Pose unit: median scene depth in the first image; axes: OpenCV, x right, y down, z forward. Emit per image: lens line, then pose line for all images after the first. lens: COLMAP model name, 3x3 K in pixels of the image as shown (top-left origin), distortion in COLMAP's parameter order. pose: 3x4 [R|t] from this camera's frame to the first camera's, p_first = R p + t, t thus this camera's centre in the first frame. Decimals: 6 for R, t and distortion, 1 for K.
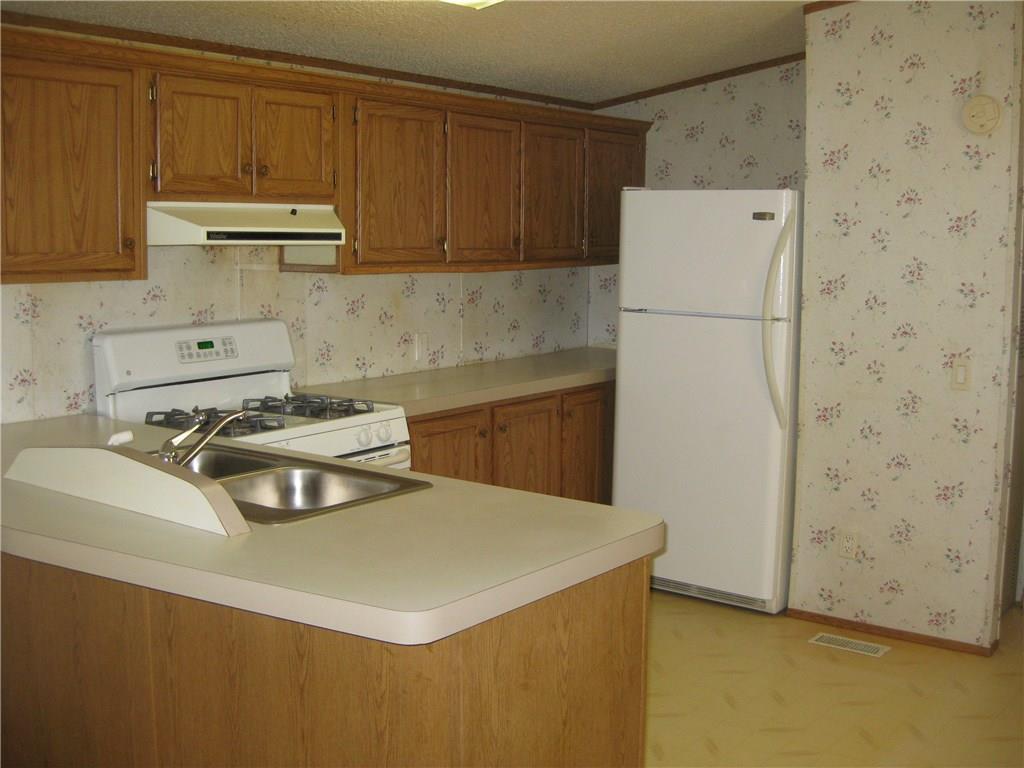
lens RADIAL K [[1136.6, 0, 512.0], [0, 1136.6, 384.0], [0, 0, 1]] dist [-0.130527, 0.021908]
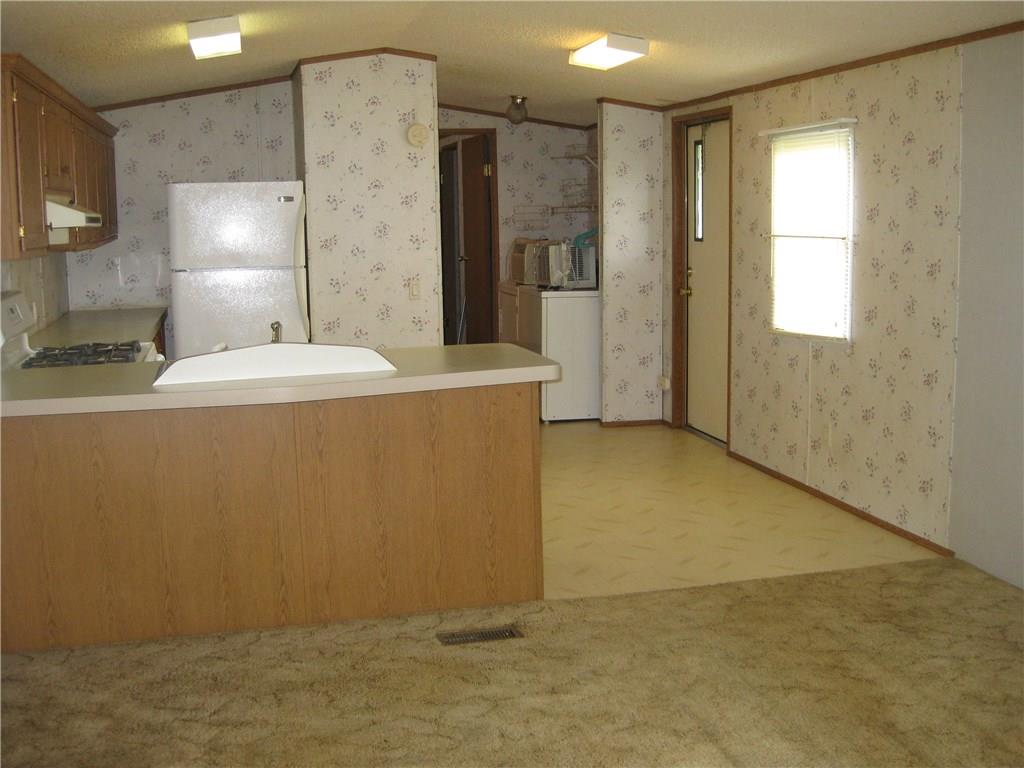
lens RADIAL K [[1136.6, 0, 512.0], [0, 1136.6, 384.0], [0, 0, 1]] dist [-0.130527, 0.021908]
pose [[0.623660, -0.137947, 0.769428, -0.806946], [0.124676, 0.989259, 0.076303, 0.018438], [-0.771689, 0.048342, 0.634160, -0.178508]]
